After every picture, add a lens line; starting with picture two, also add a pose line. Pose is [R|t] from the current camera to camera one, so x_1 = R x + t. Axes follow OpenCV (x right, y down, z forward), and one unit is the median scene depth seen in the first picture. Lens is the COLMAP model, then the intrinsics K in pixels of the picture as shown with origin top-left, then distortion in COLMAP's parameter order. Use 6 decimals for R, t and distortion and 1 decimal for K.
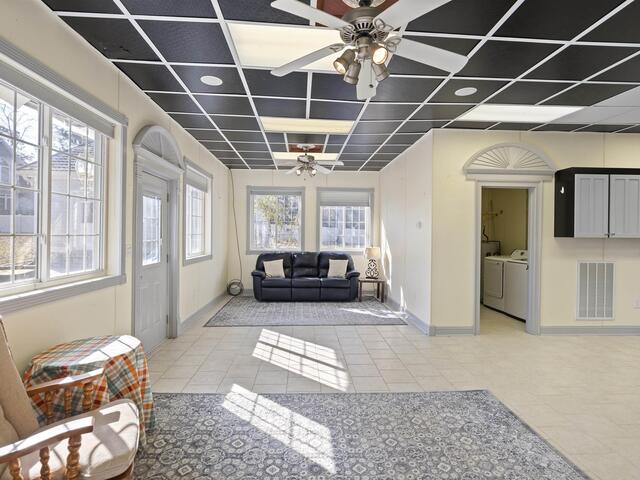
lens RADIAL K [[342.5, 0, 318.5], [0, 342.5, 235.1], [0, 0, 1]] dist [-0.000577, -0.001139]
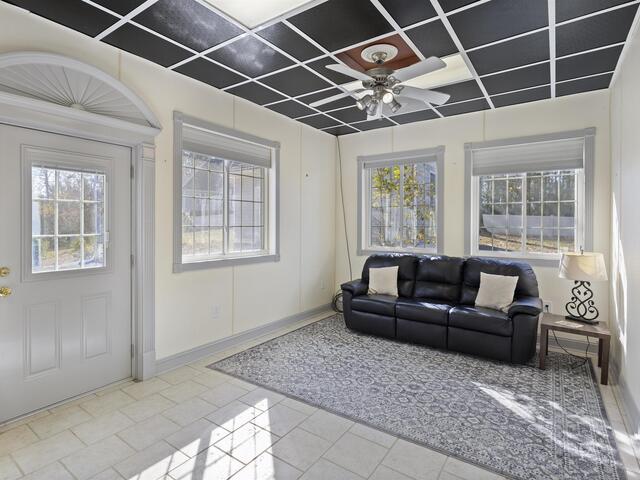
lens RADIAL K [[342.5, 0, 313.4], [0, 342.5, 225.9], [0, 0, 1]] dist [-0.000577, -0.001139]
pose [[0.786283, -0.004580, -0.617850, 0.156779], [0.001409, 0.999983, -0.005620, 0.000880], [0.617865, 0.003548, 0.786276, 0.415247]]
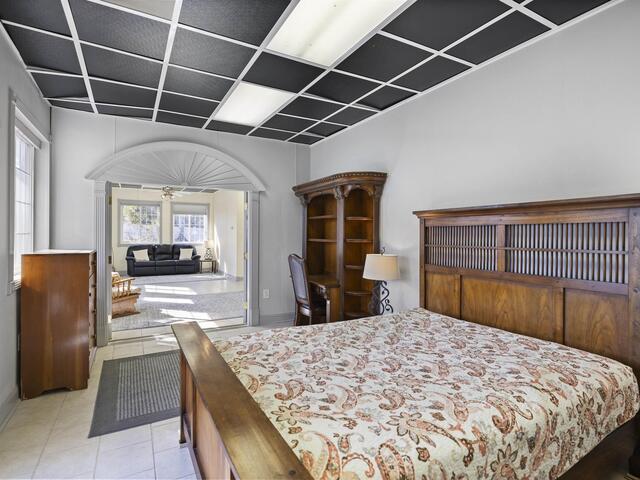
lens RADIAL K [[342.5, 0, 319.7], [0, 342.5, 233.5], [0, 0, 1]] dist [-0.000577, -0.001139]
pose [[0.897418, -0.004187, 0.441161, -0.087478], [0.002194, 0.999985, 0.005028, -0.005041], [-0.441176, -0.003544, 0.897414, -0.697116]]
